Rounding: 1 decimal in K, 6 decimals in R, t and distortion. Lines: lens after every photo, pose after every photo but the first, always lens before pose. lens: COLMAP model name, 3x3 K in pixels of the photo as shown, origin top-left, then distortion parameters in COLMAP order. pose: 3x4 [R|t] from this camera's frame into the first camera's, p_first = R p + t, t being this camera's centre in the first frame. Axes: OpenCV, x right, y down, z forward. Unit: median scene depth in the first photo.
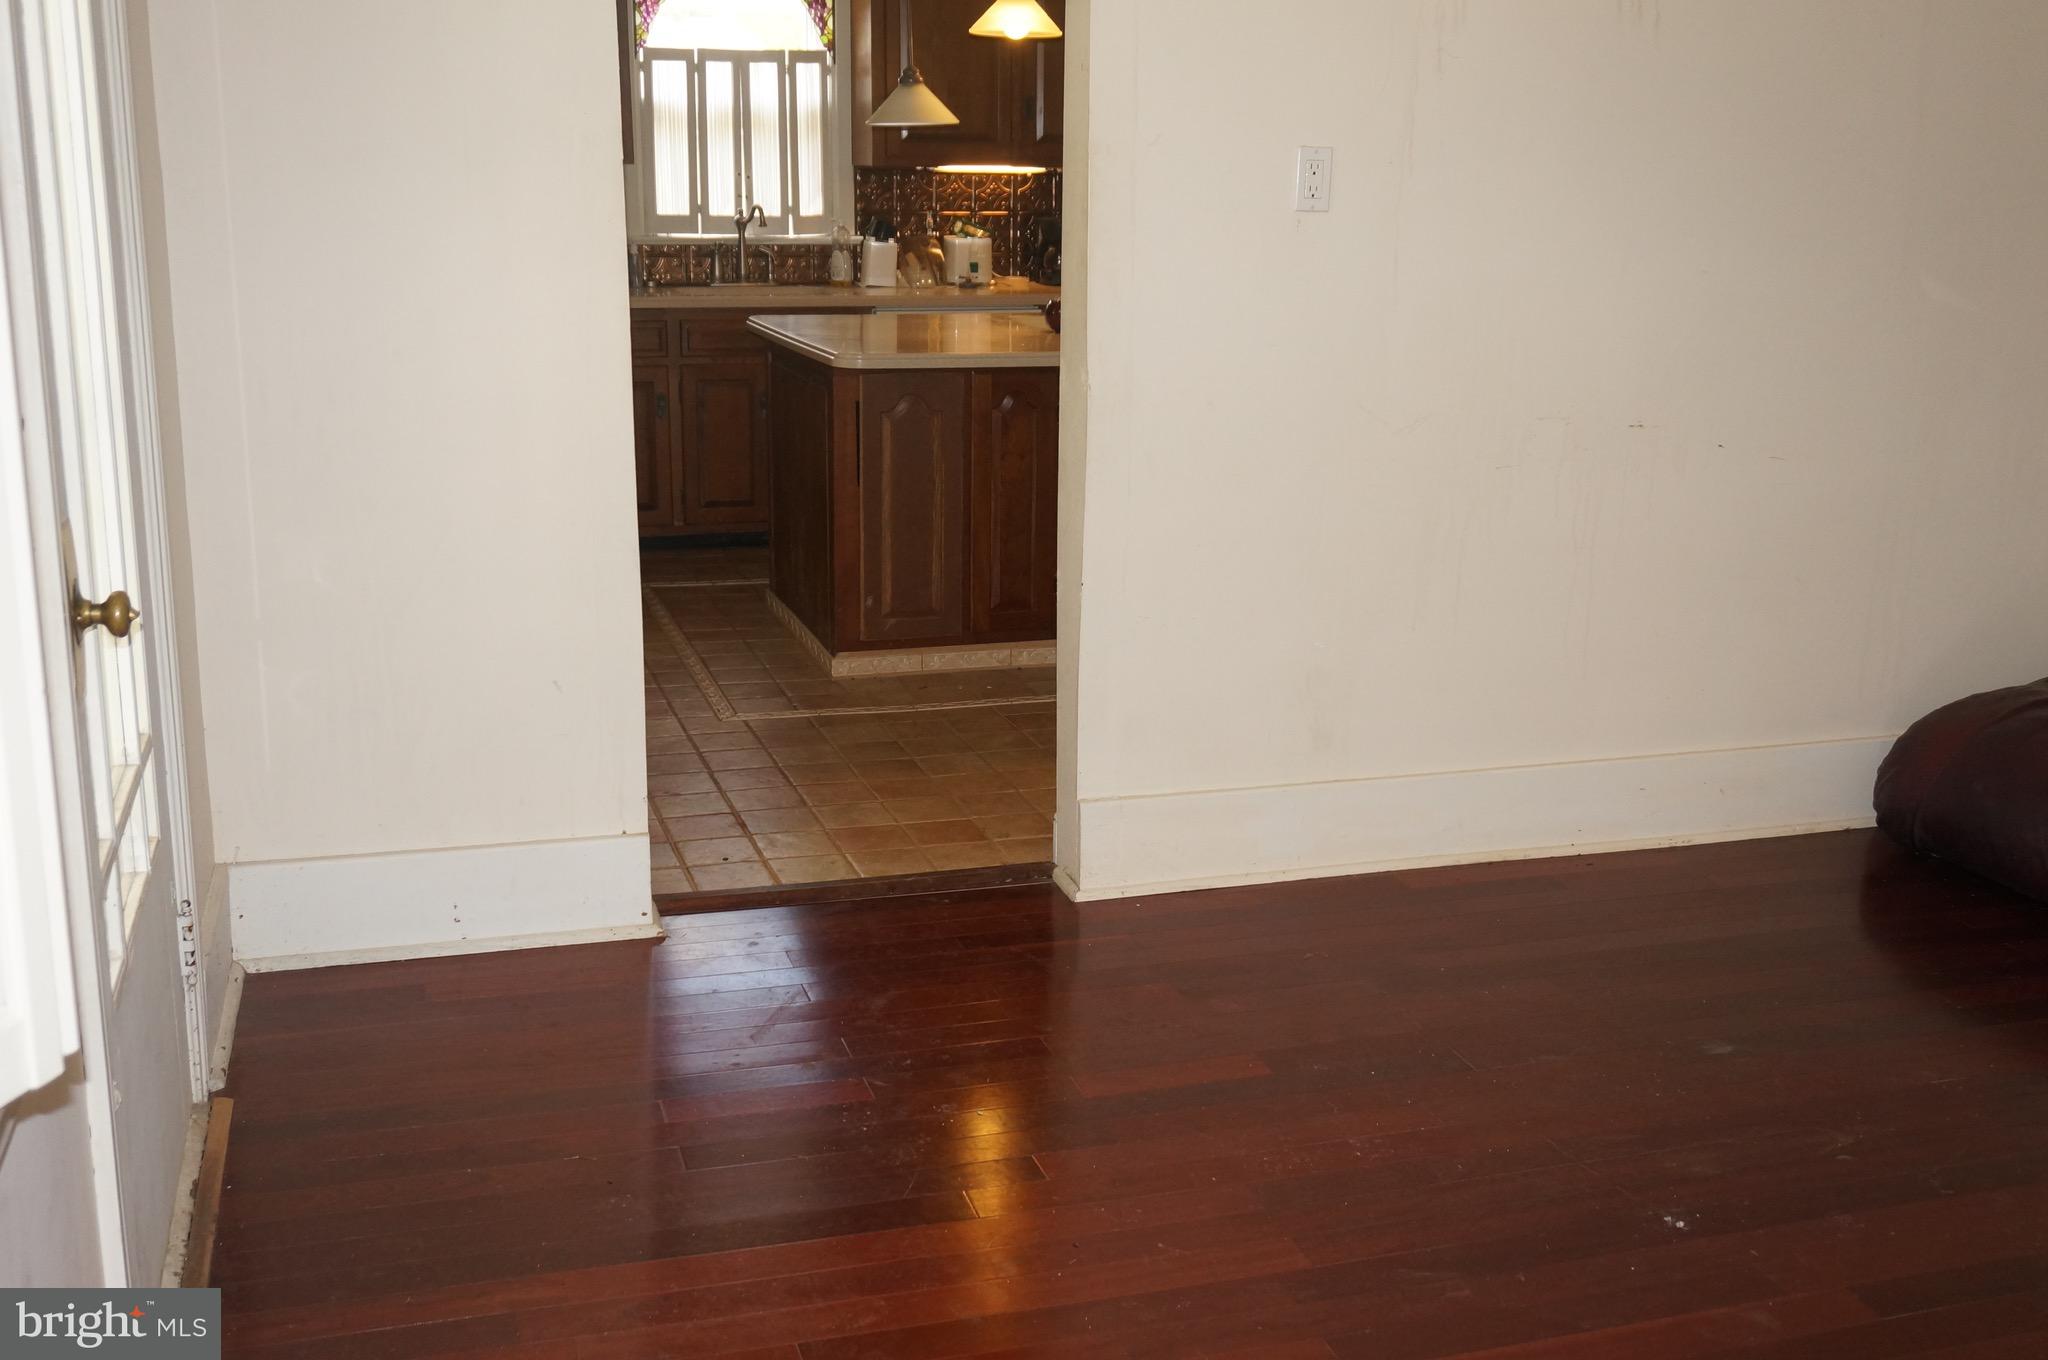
lens RADIAL K [[2088.9, 0, 1017.8], [0, 2088.9, 676.8], [0, 0, 1]] dist [0.002887, 0.000000]
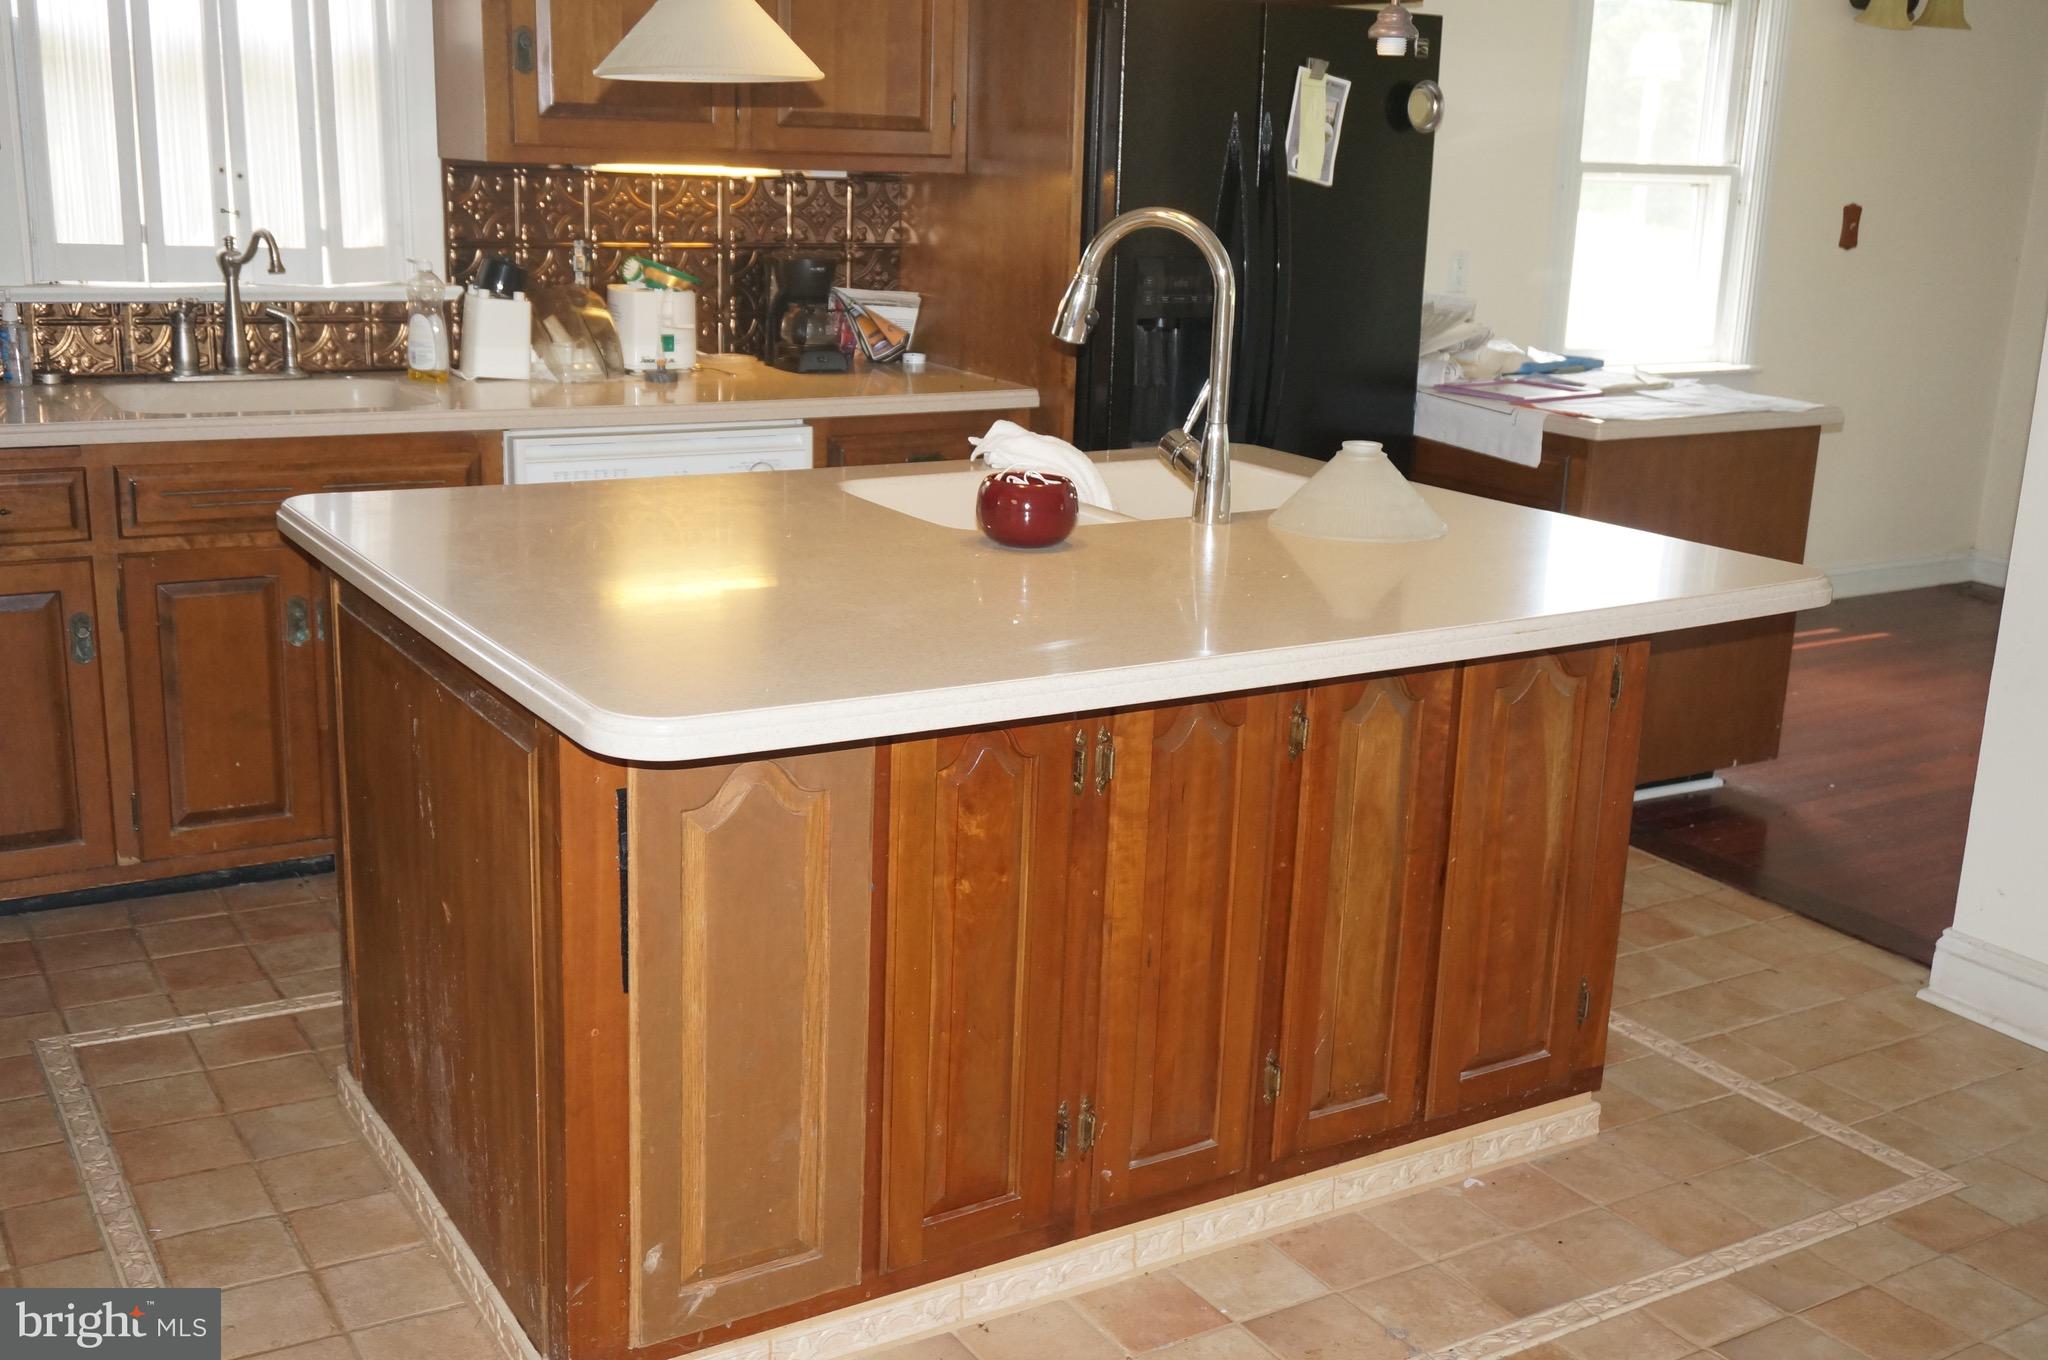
lens RADIAL K [[2088.9, 0, 1034.6], [0, 2088.9, 695.3], [0, 0, 1]] dist [0.002887, 0.000000]
pose [[0.967960, -0.039524, 0.247972, -0.069828], [0.035876, 0.999172, 0.019214, -0.109106], [-0.248526, -0.009703, 0.968577, 0.430353]]
